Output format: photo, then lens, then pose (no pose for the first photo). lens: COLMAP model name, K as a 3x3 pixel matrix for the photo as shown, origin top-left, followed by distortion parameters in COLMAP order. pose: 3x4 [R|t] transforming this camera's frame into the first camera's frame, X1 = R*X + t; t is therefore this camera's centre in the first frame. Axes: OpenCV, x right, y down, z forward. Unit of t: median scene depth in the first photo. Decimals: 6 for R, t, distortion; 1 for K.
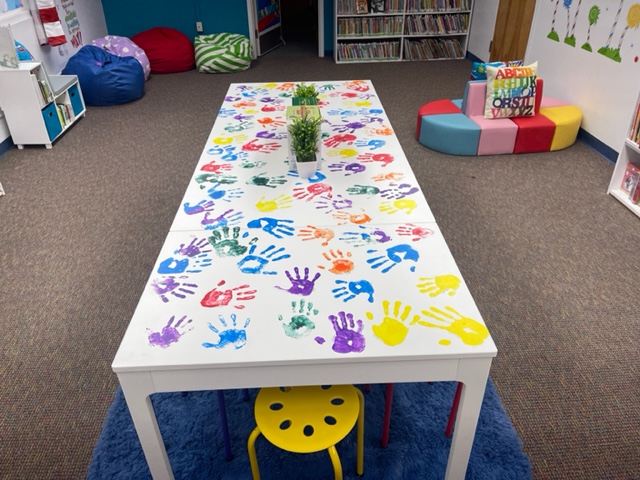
lens RADIAL K [[497.4, 0, 320.0], [0, 497.4, 240.0], [0, 0, 1]] dist [0.015278, -0.009058]
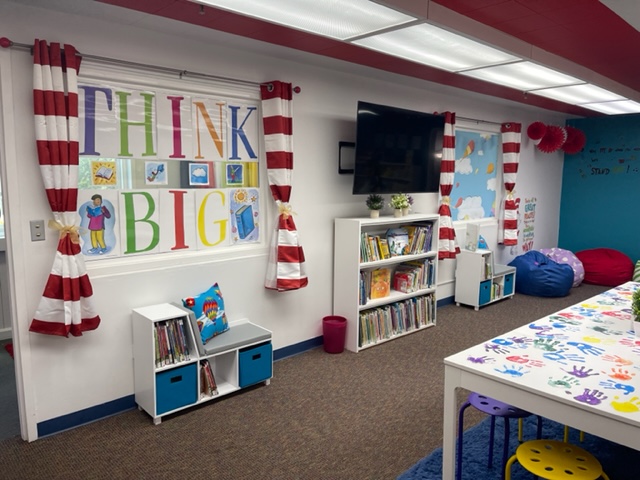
lens RADIAL K [[497.4, 0, 320.0], [0, 497.4, 240.0], [0, 0, 1]] dist [0.015278, -0.009058]
pose [[0.646918, 0.112527, -0.754211, 0.431042], [-0.418901, 0.878895, -0.228179, 0.328638], [0.637196, 0.463553, 0.615711, -0.433628]]
